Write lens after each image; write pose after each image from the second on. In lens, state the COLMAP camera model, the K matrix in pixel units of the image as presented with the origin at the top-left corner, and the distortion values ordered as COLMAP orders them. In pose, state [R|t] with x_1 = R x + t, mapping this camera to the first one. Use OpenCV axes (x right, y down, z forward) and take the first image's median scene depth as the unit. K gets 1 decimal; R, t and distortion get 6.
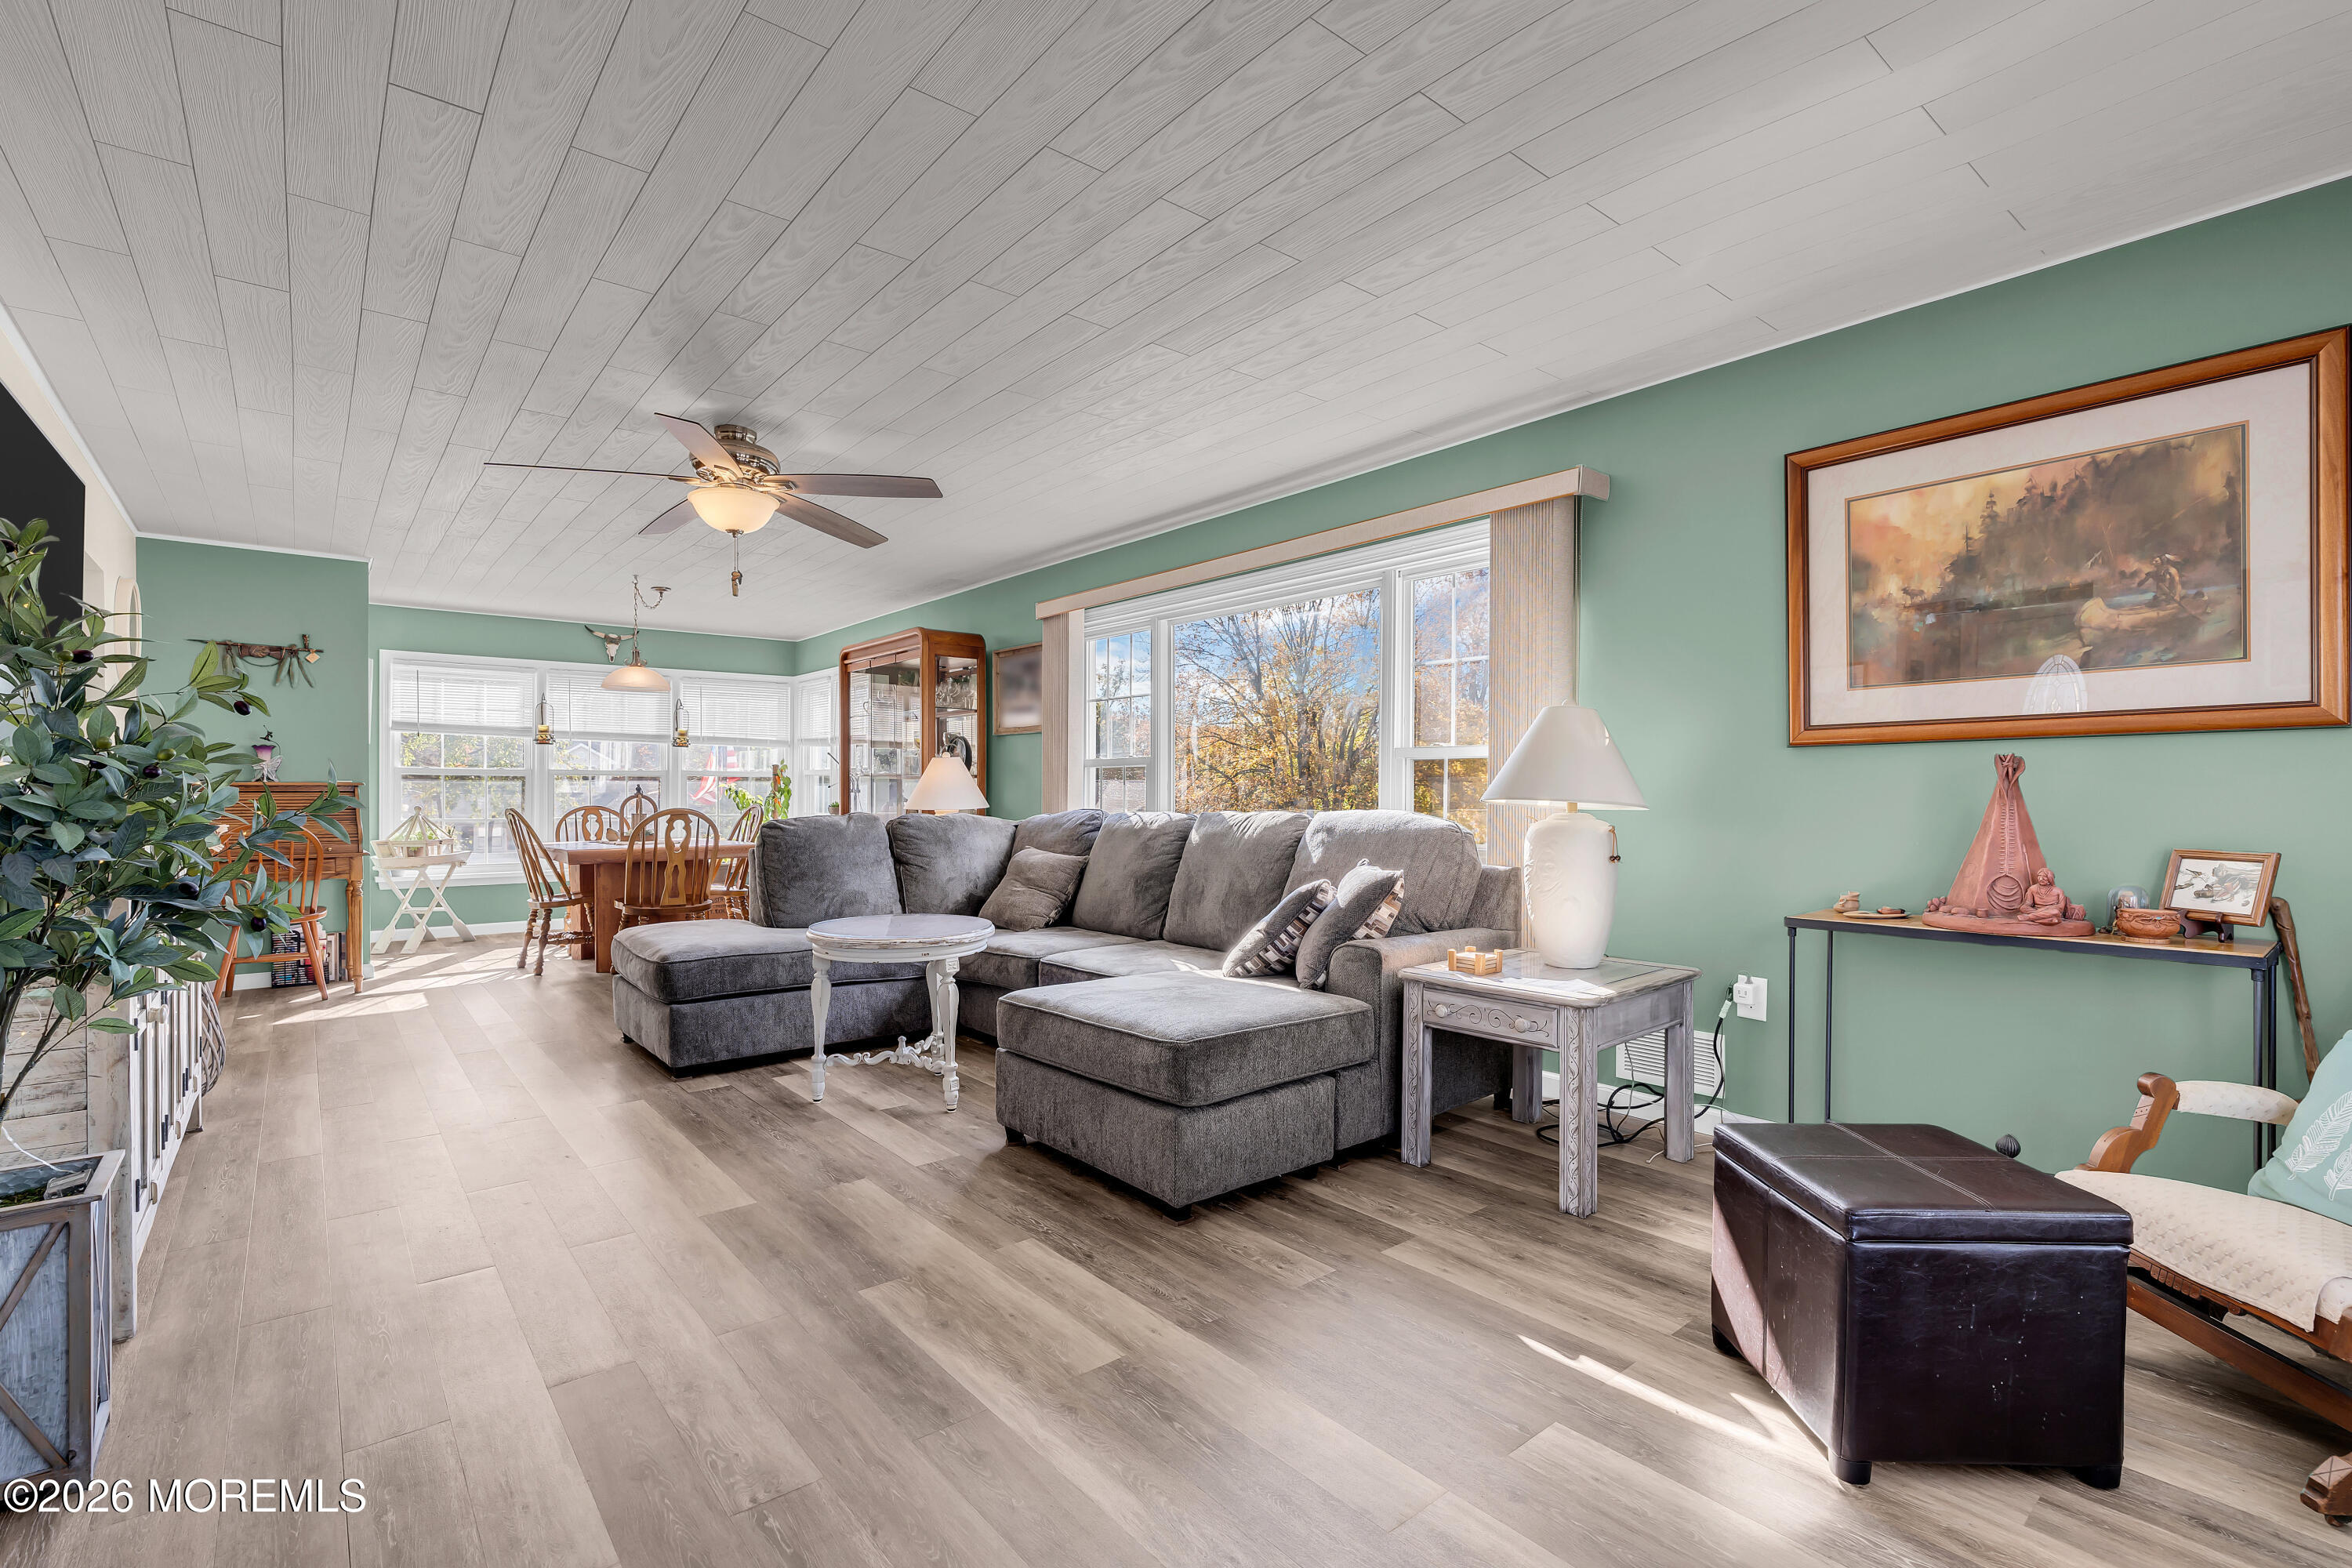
lens RADIAL K [[1061.4, 0, 1191.4], [0, 1061.4, 795.4], [0, 0, 1]] dist [-0.006467, 0.002457]
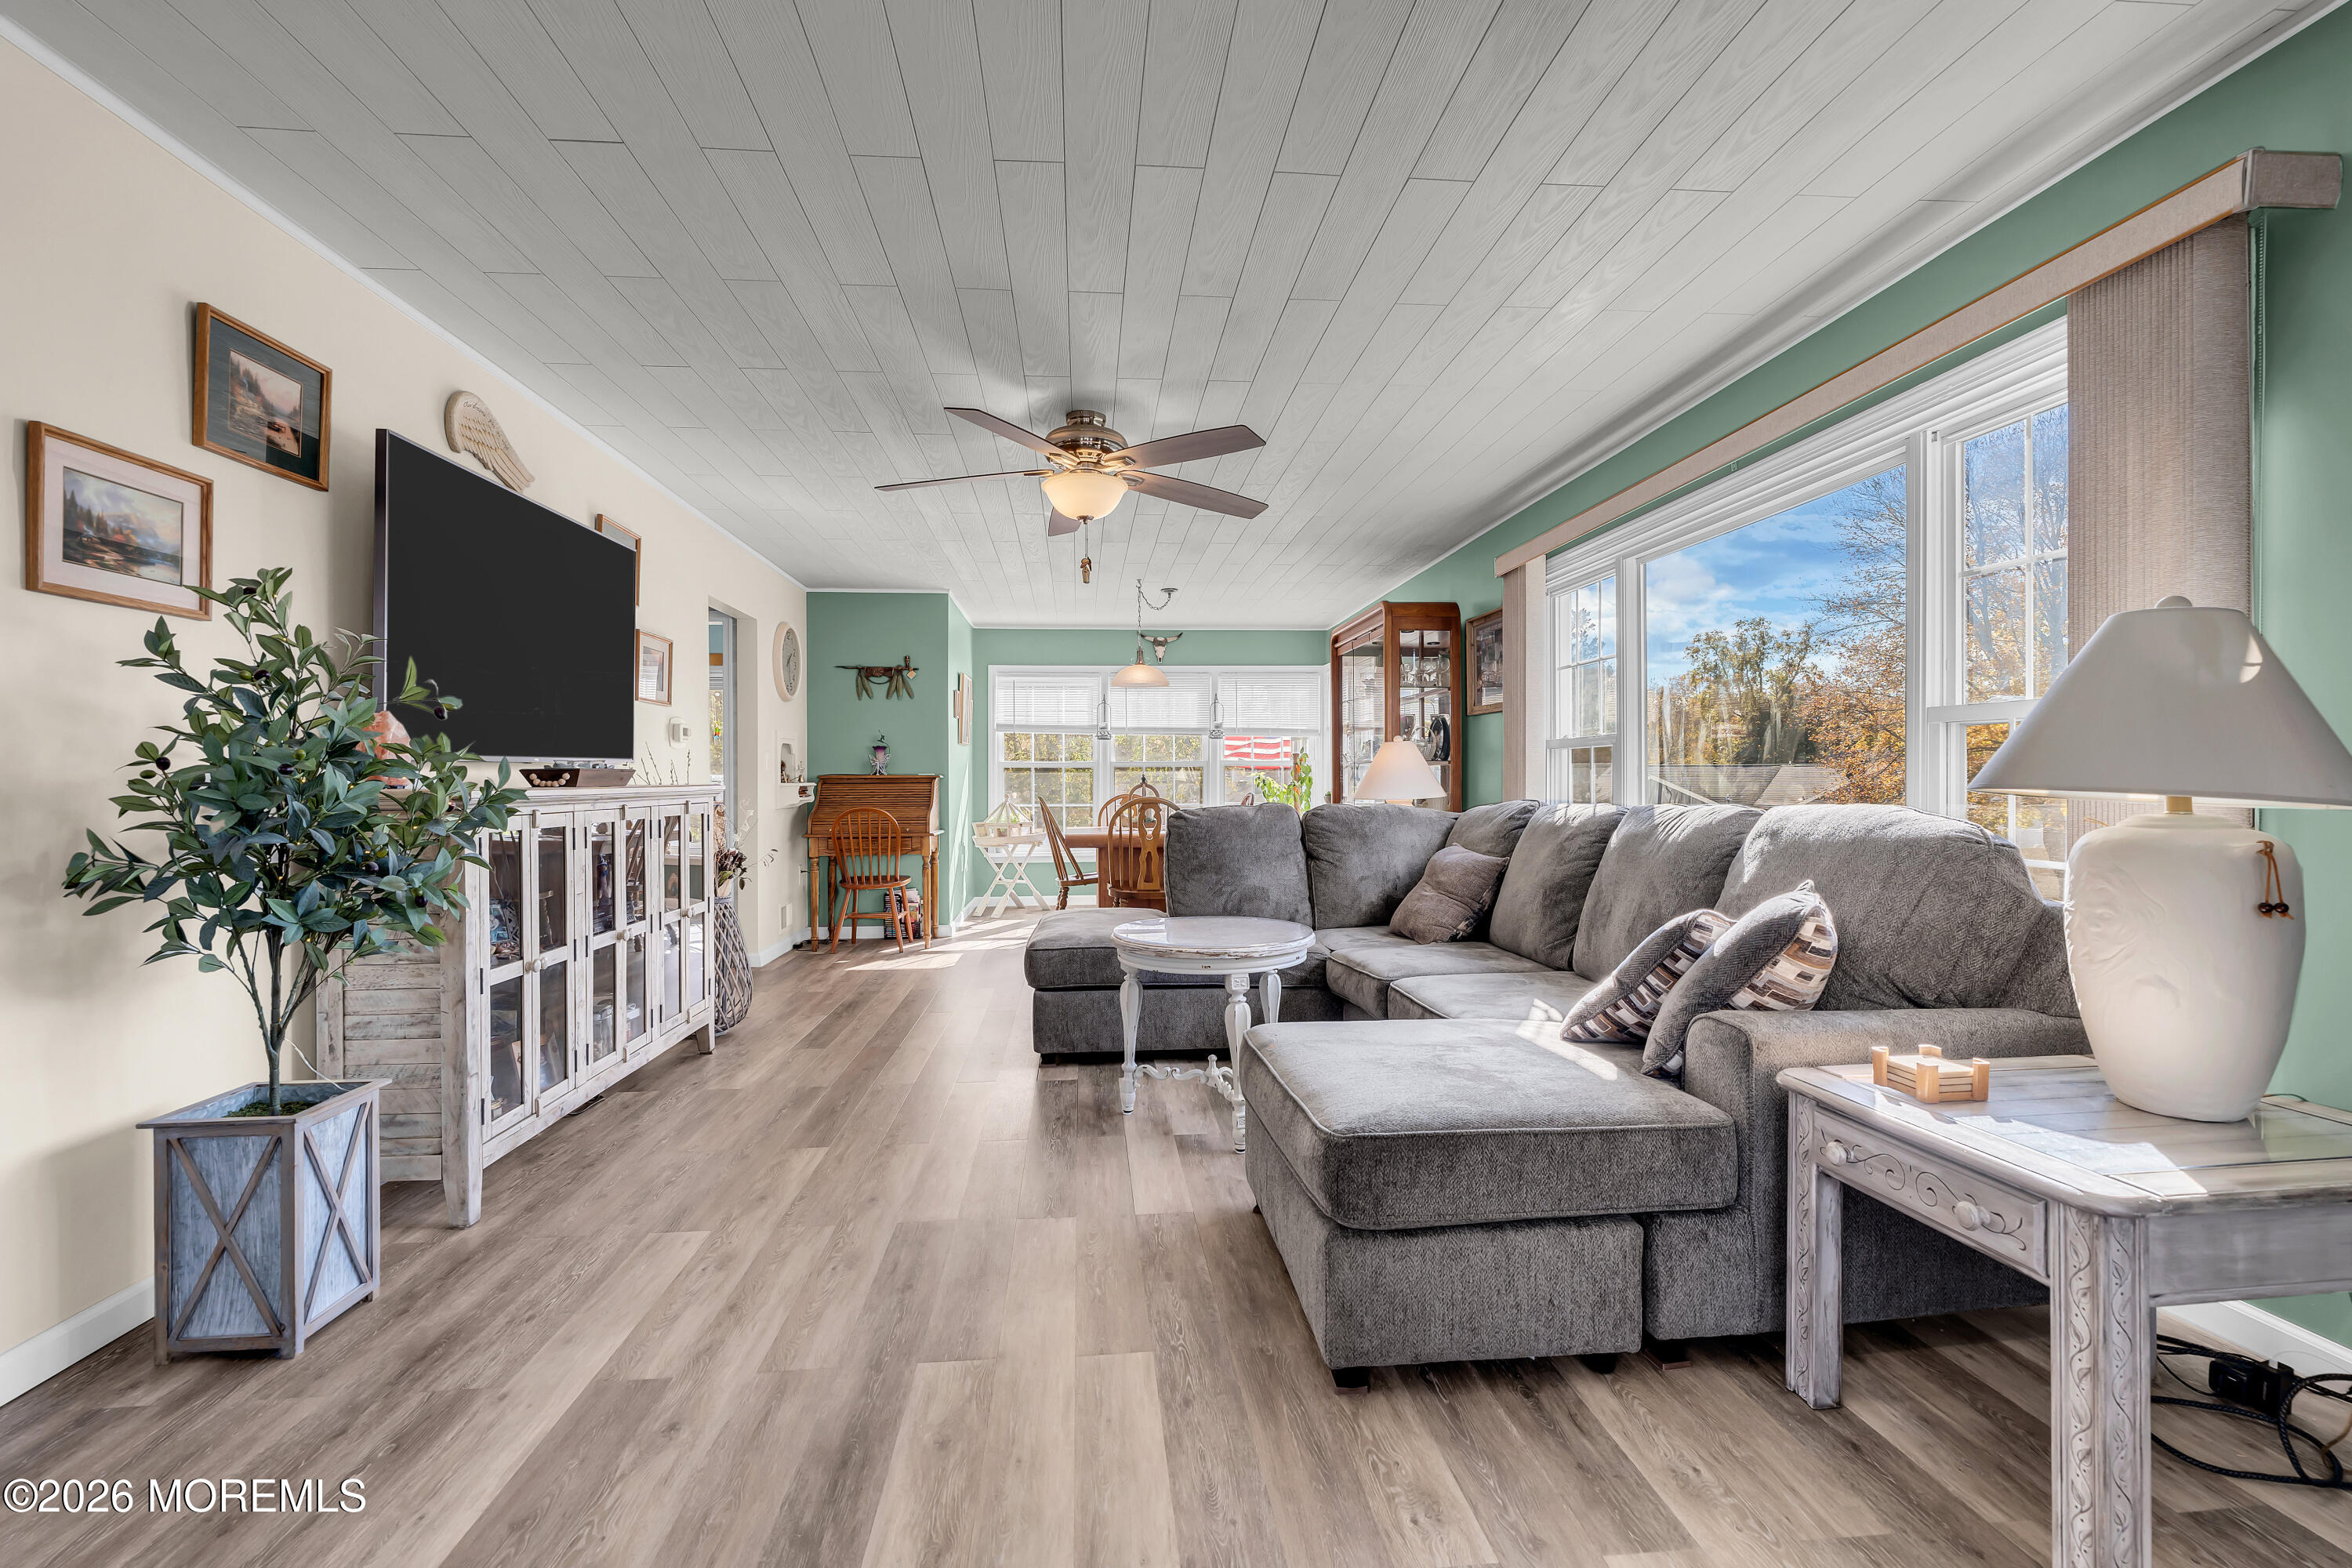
lens RADIAL K [[1061.4, 0, 1183.0], [0, 1061.4, 777.8], [0, 0, 1]] dist [-0.006467, 0.002457]
pose [[0.822433, -0.007062, -0.568818, 0.203953], [0.004372, 0.999972, -0.006093, -0.000381], [0.568845, 0.002524, 0.822441, 0.238763]]
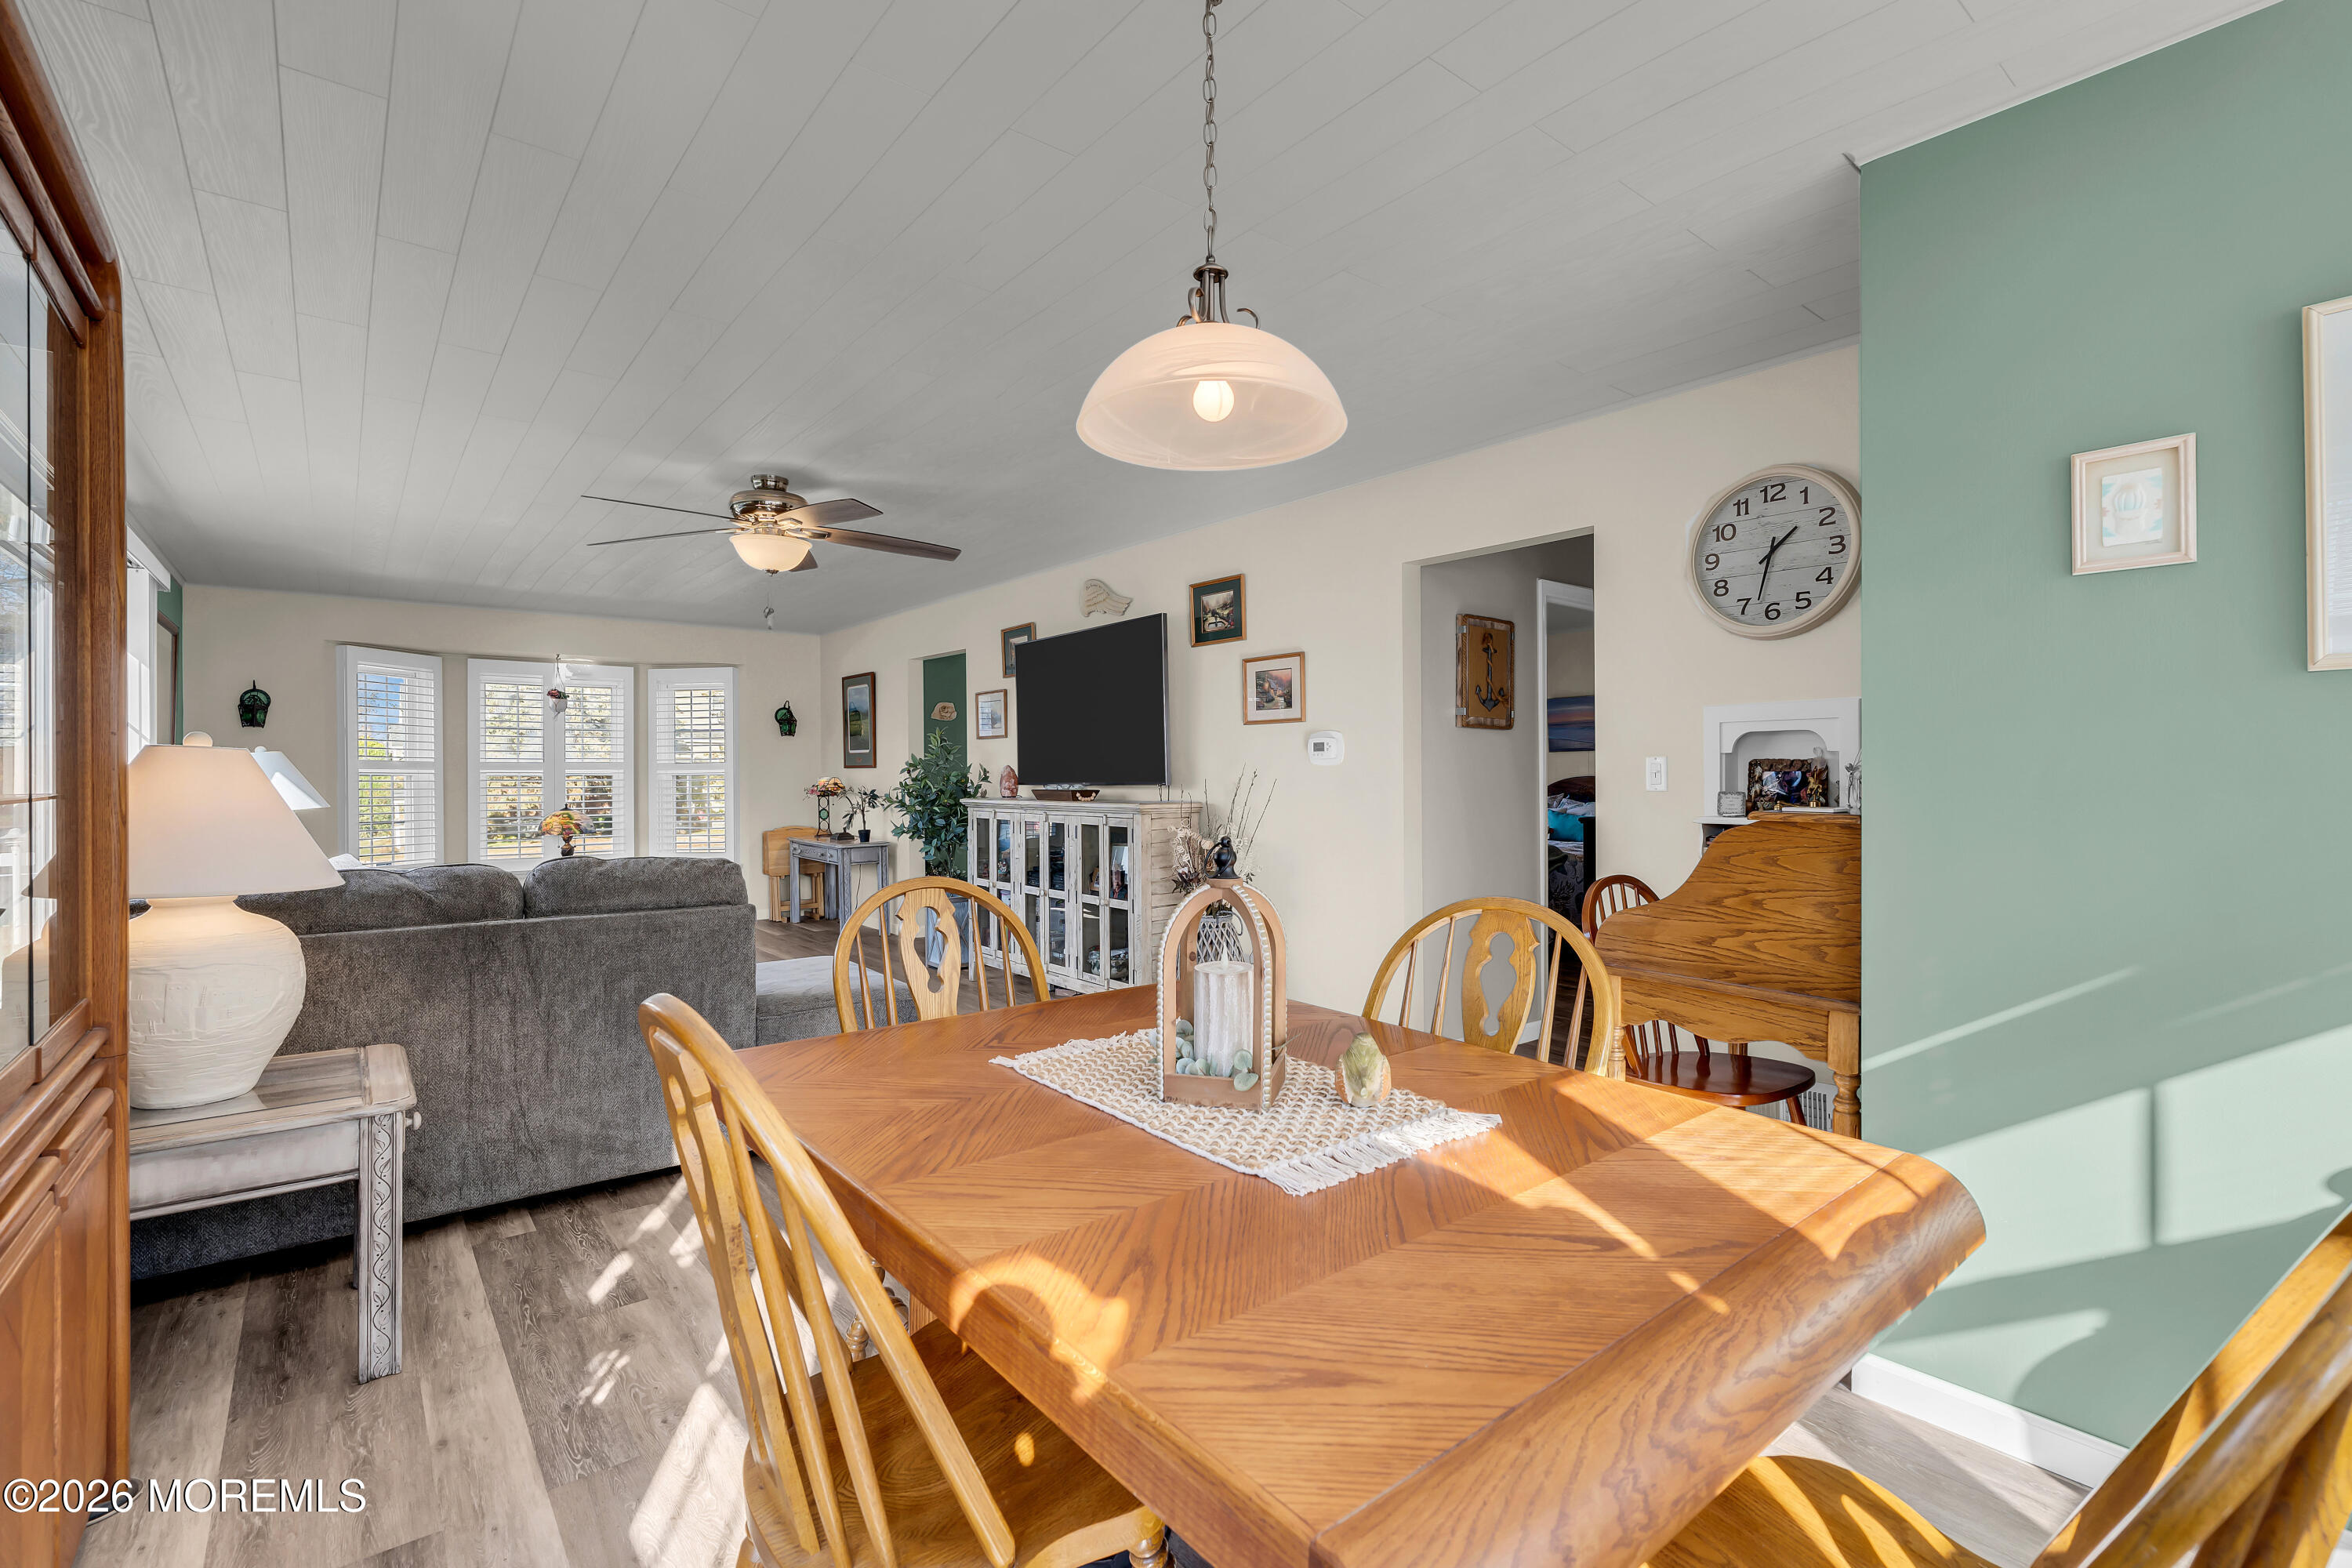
lens RADIAL K [[1061.4, 0, 1173.7], [0, 1061.4, 771.2], [0, 0, 1]] dist [-0.006467, 0.002457]
pose [[-0.999560, 0.002371, 0.029570, -0.875301], [0.002504, 0.999987, 0.004472, -0.045338], [-0.029559, 0.004544, -0.999553, 2.075076]]
